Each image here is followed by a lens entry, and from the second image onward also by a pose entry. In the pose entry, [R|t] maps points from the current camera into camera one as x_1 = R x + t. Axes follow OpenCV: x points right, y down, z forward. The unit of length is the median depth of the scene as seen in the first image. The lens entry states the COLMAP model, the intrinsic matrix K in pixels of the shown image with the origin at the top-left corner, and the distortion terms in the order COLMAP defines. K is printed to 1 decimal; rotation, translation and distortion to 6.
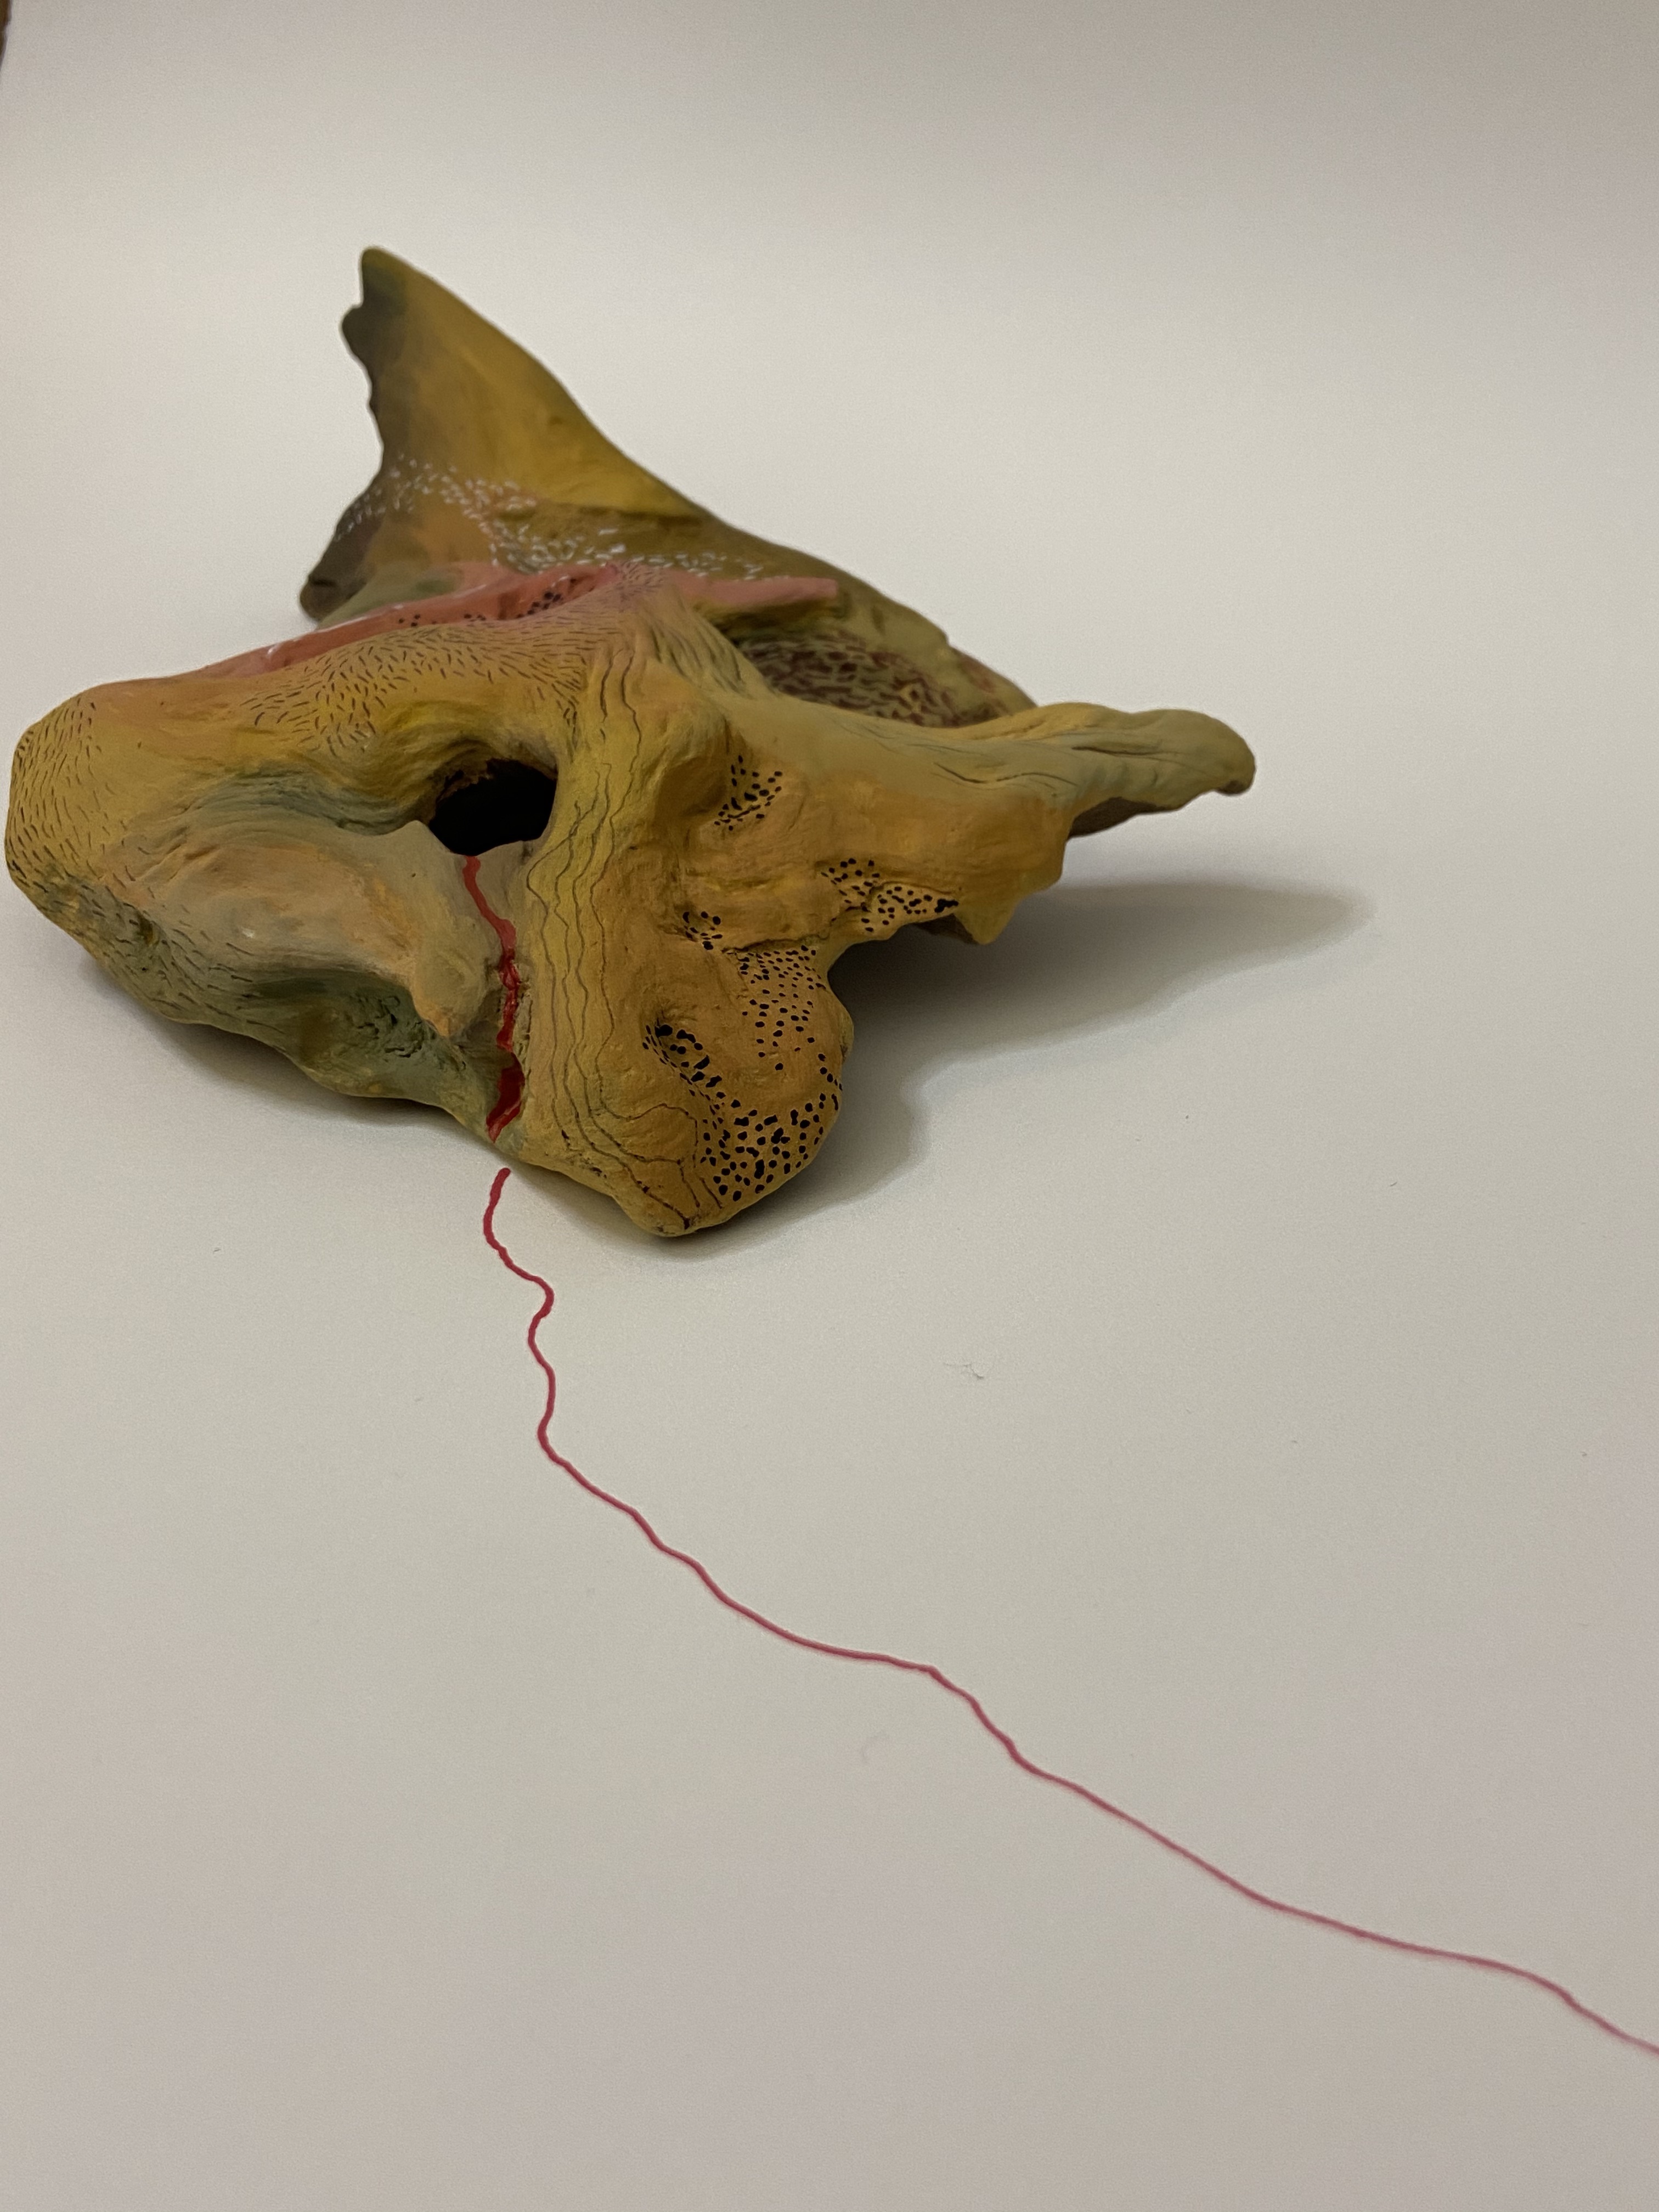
lens RADIAL K [[2076.8, 0, 828.7], [0, 2076.8, 1107.3], [0, 0, 1]] dist [0.081871, 0.000000]
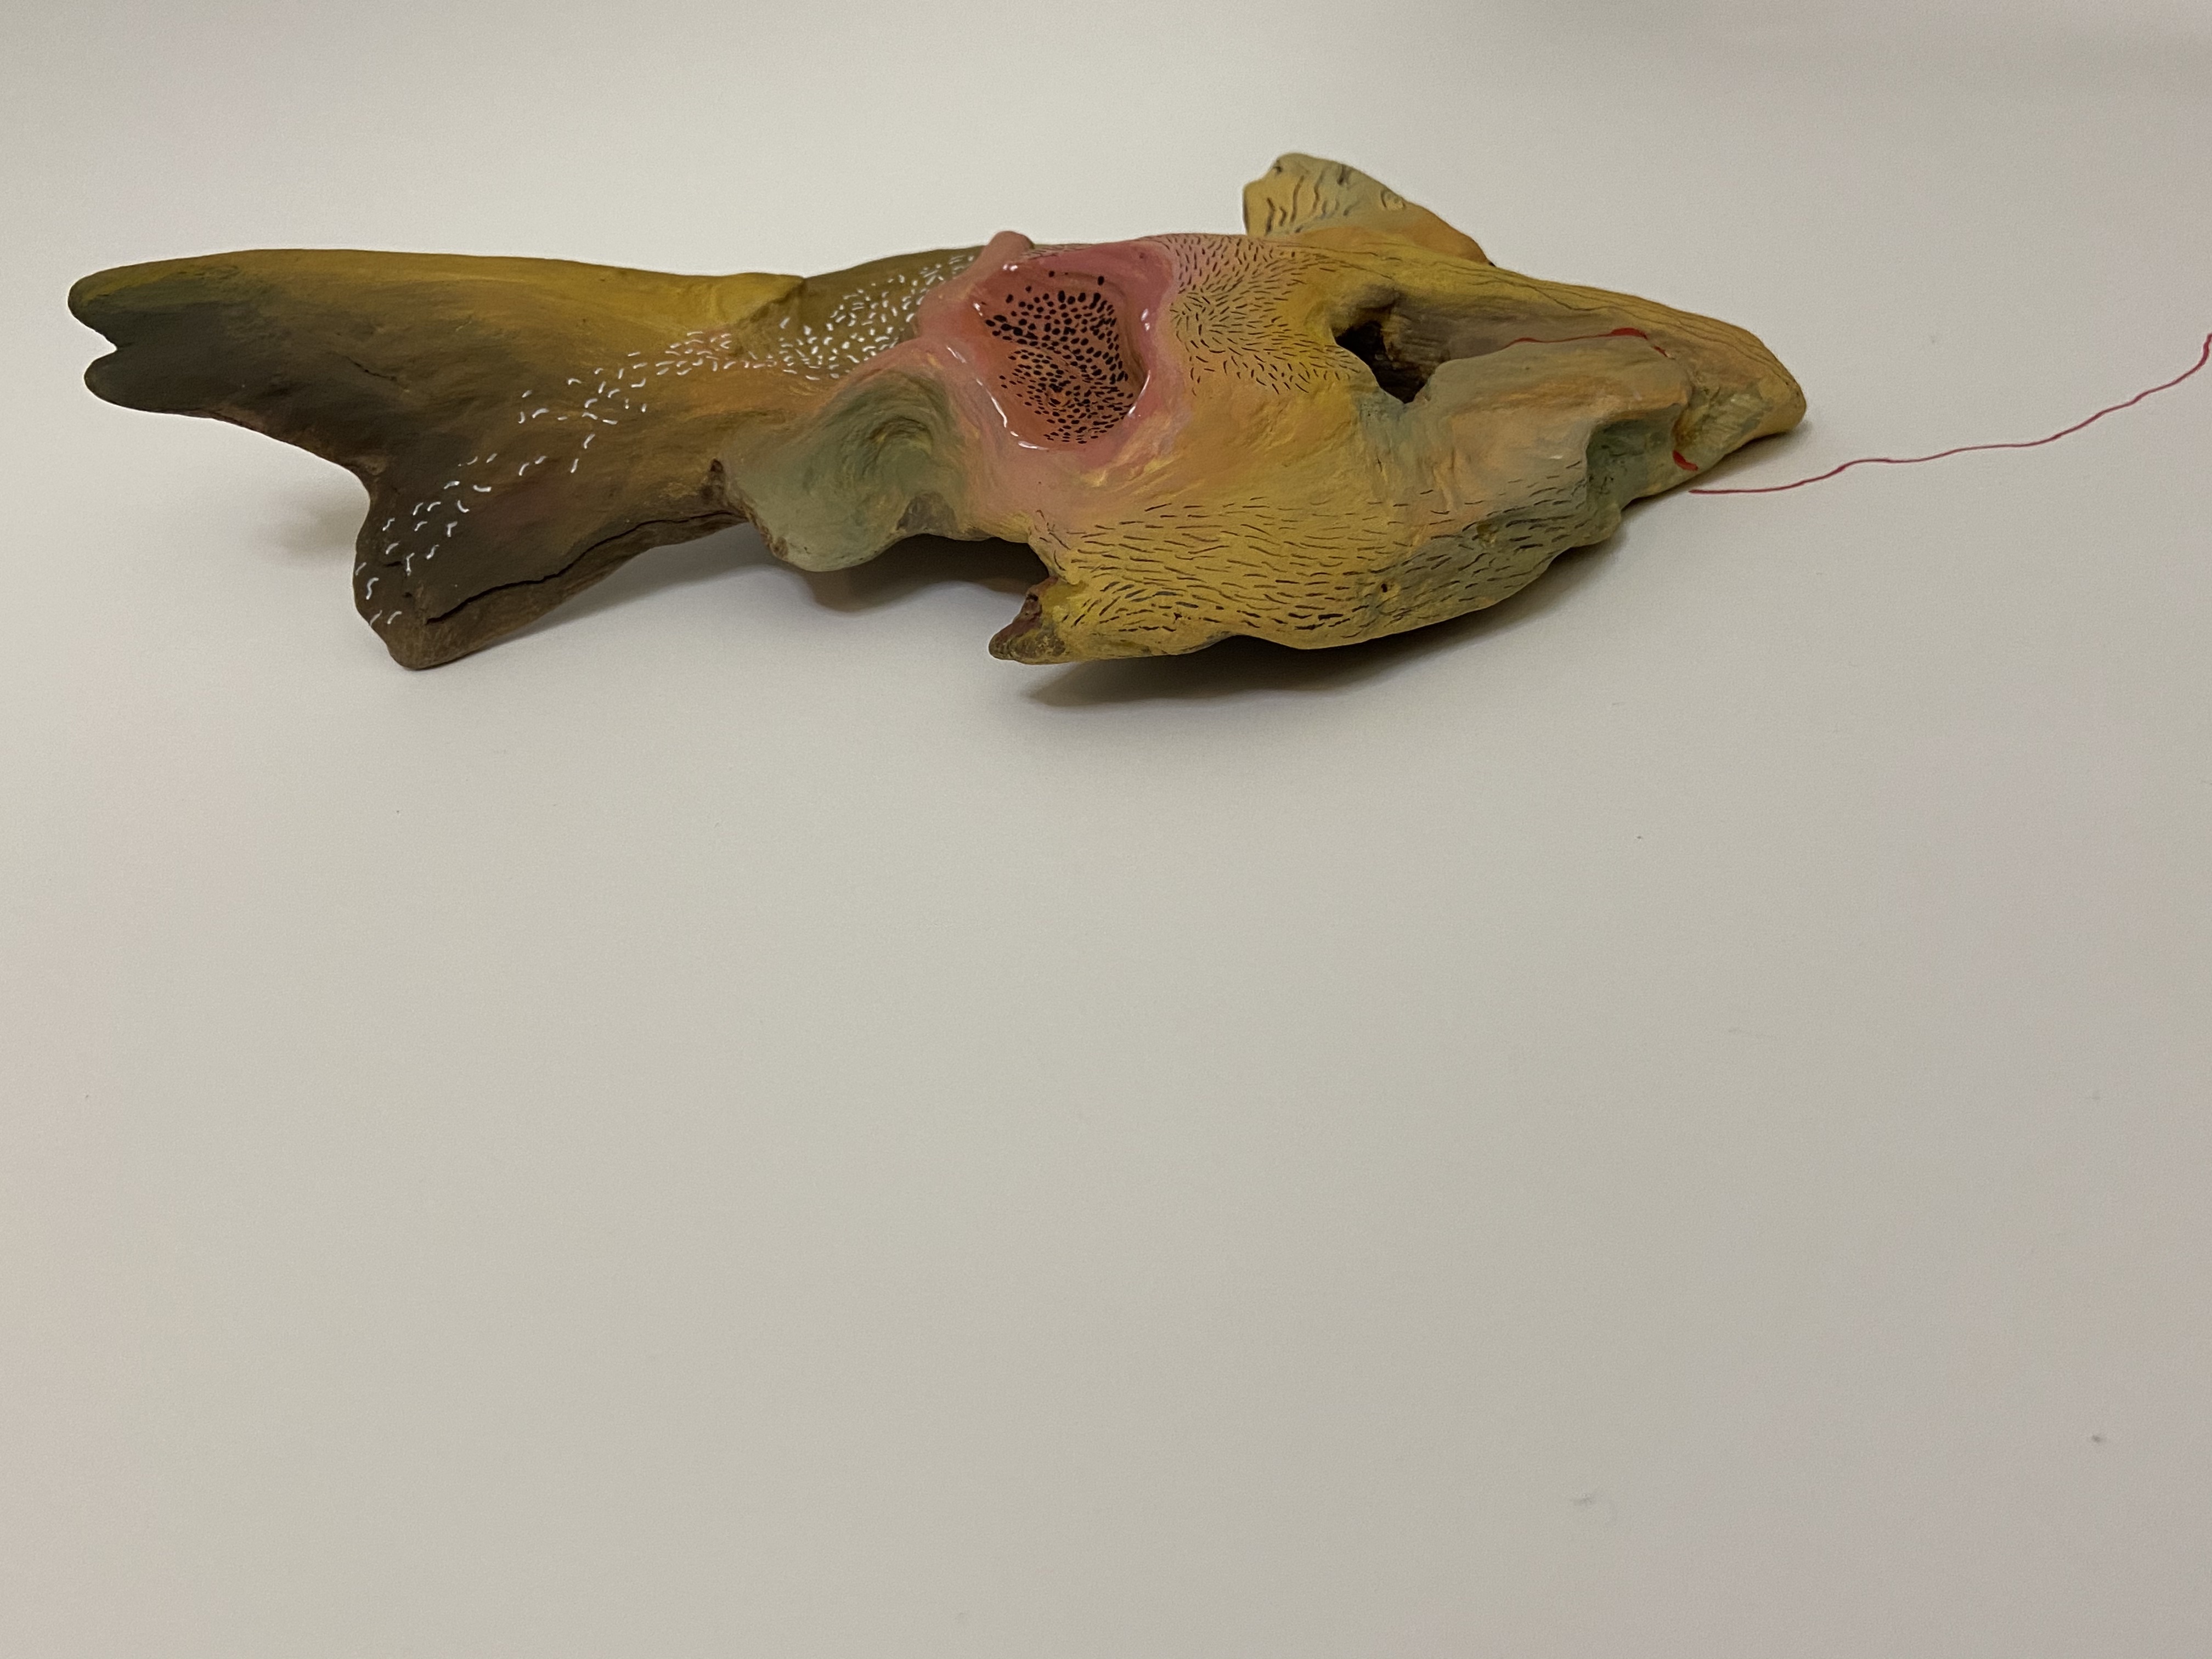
lens RADIAL K [[2076.8, 0, 1106.3], [0, 2076.8, 832.3], [0, 0, 1]] dist [0.081871, 0.000000]
pose [[0.211758, -0.576333, 0.789303, -1.234233], [0.611651, 0.708052, 0.352908, -0.450226], [-0.762260, 0.408047, 0.502451, 0.610839]]
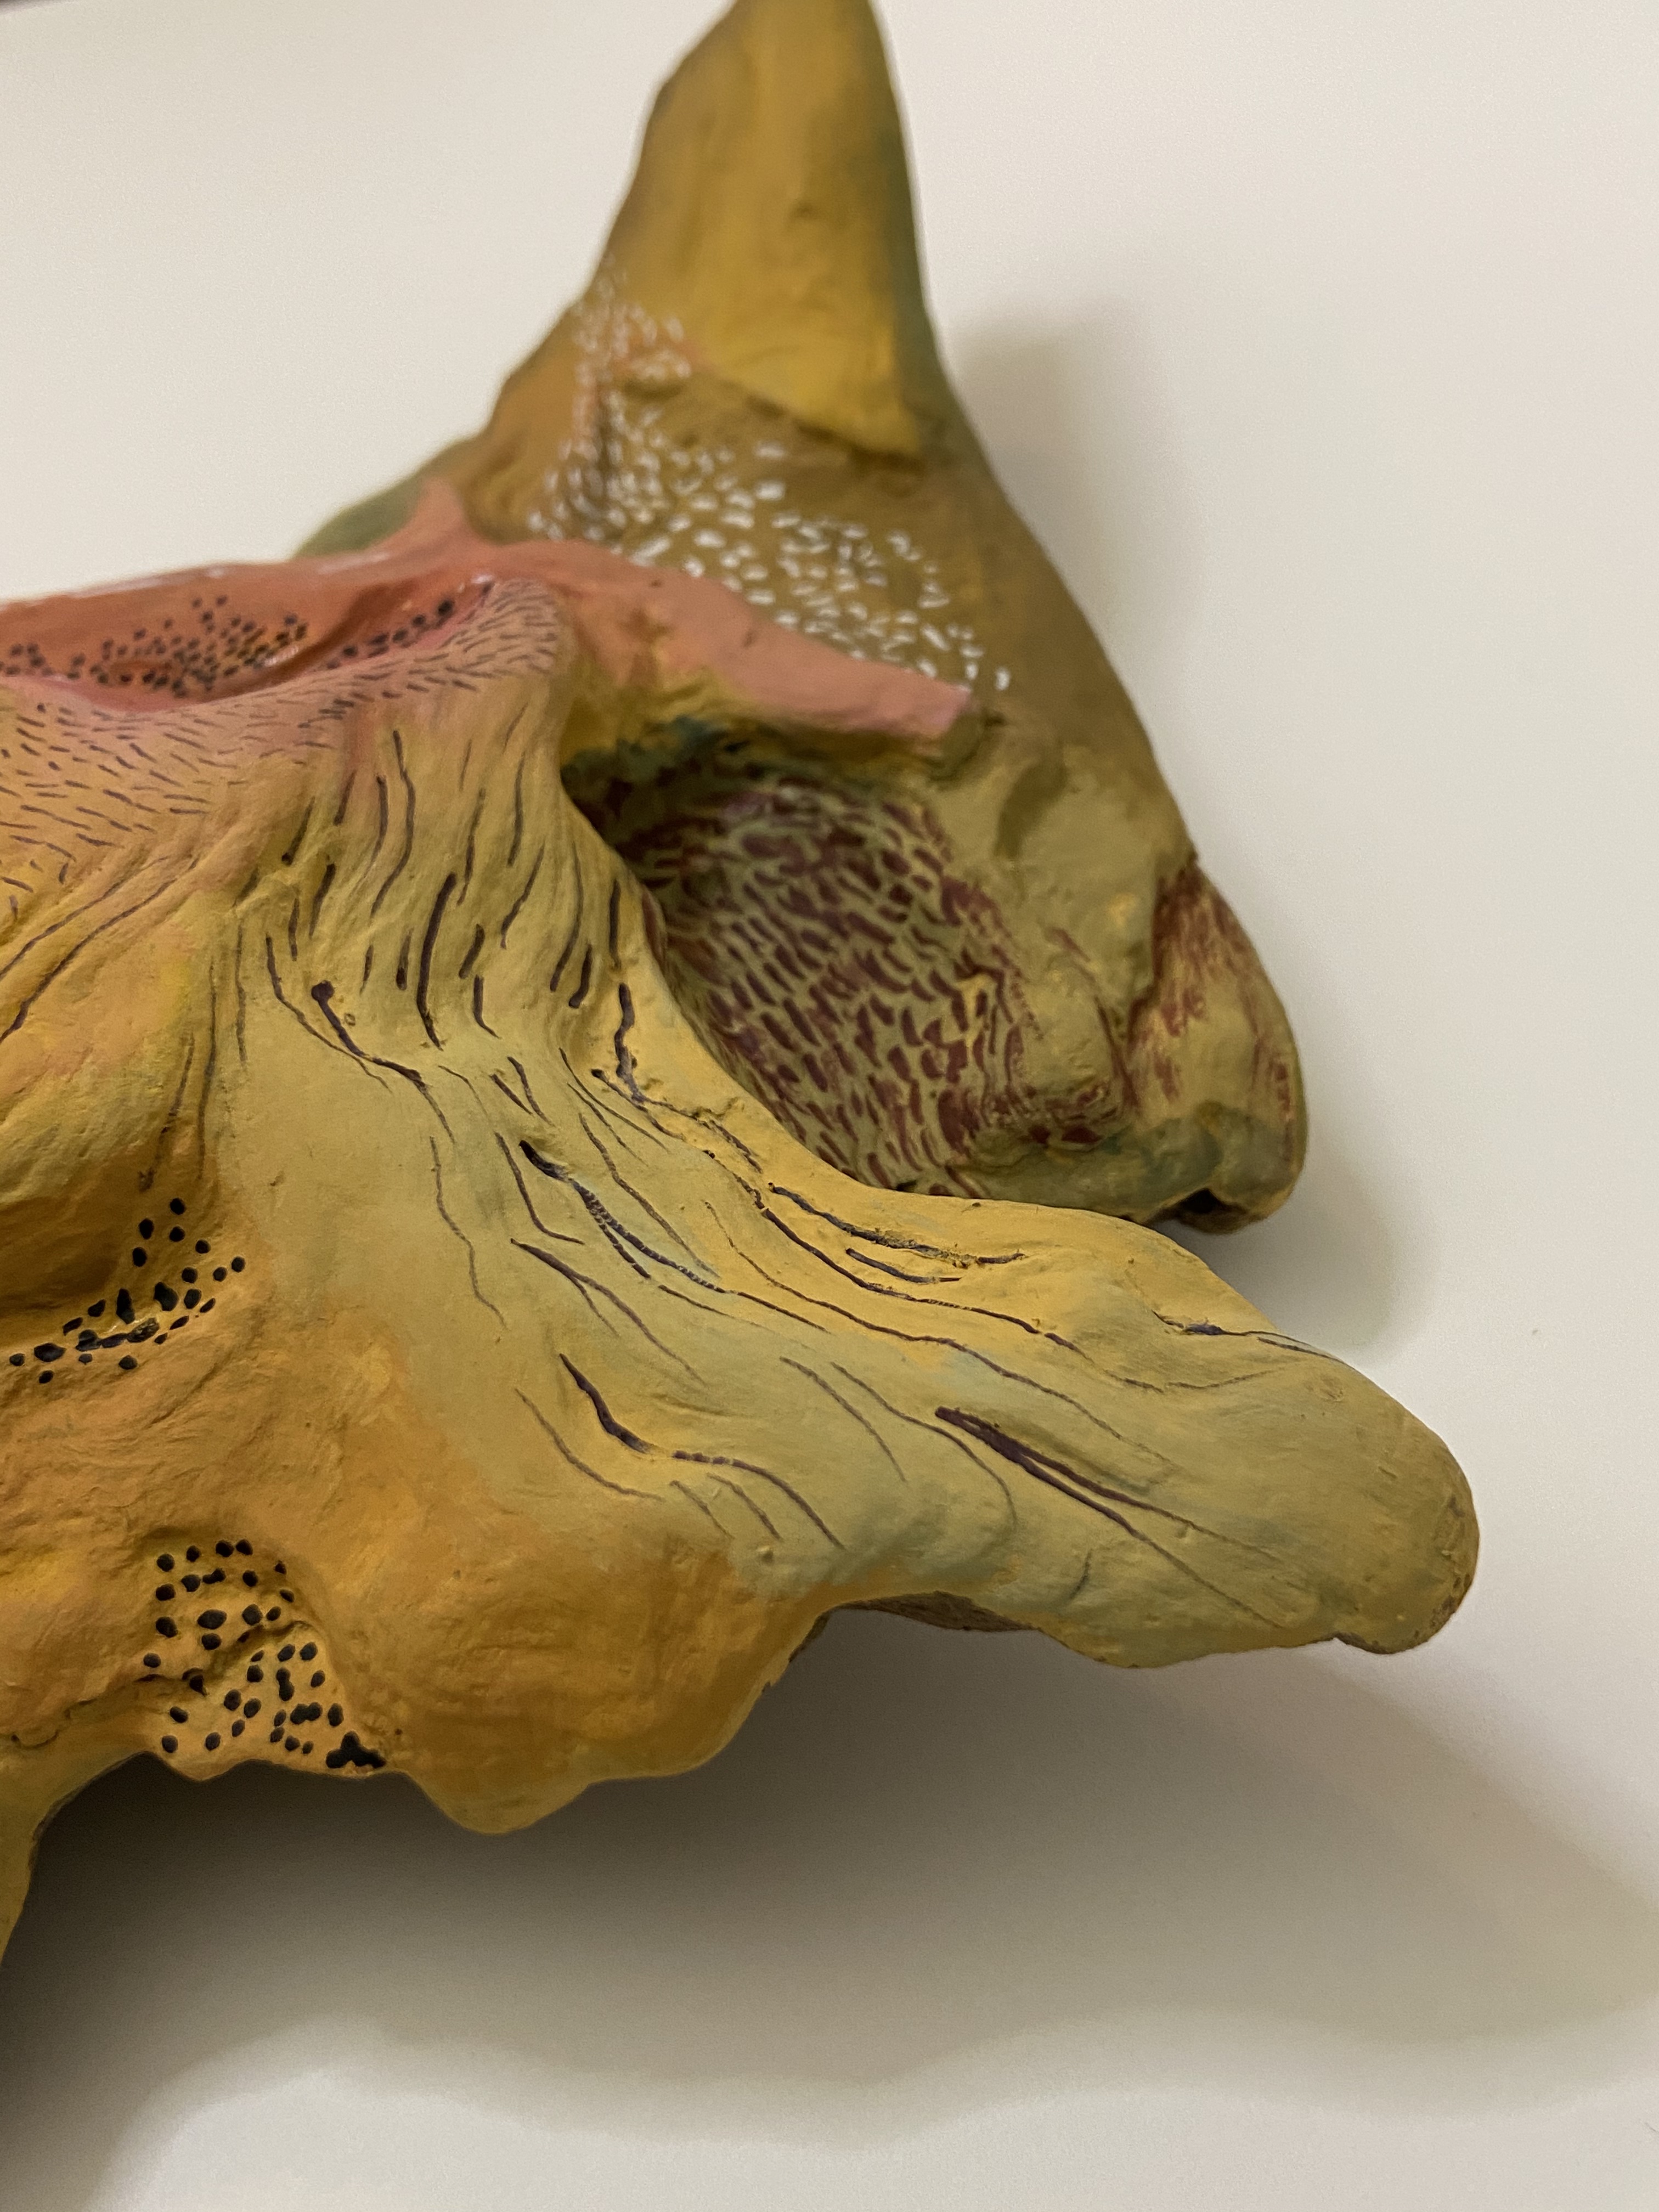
lens RADIAL K [[2076.8, 0, 830.7], [0, 2076.8, 1099.9], [0, 0, 1]] dist [0.081871, 0.000000]
pose [[0.826855, 0.338433, -0.449192, 0.259445], [-0.244573, 0.935583, 0.254693, -0.325492], [0.506453, -0.100734, 0.856363, 0.658594]]
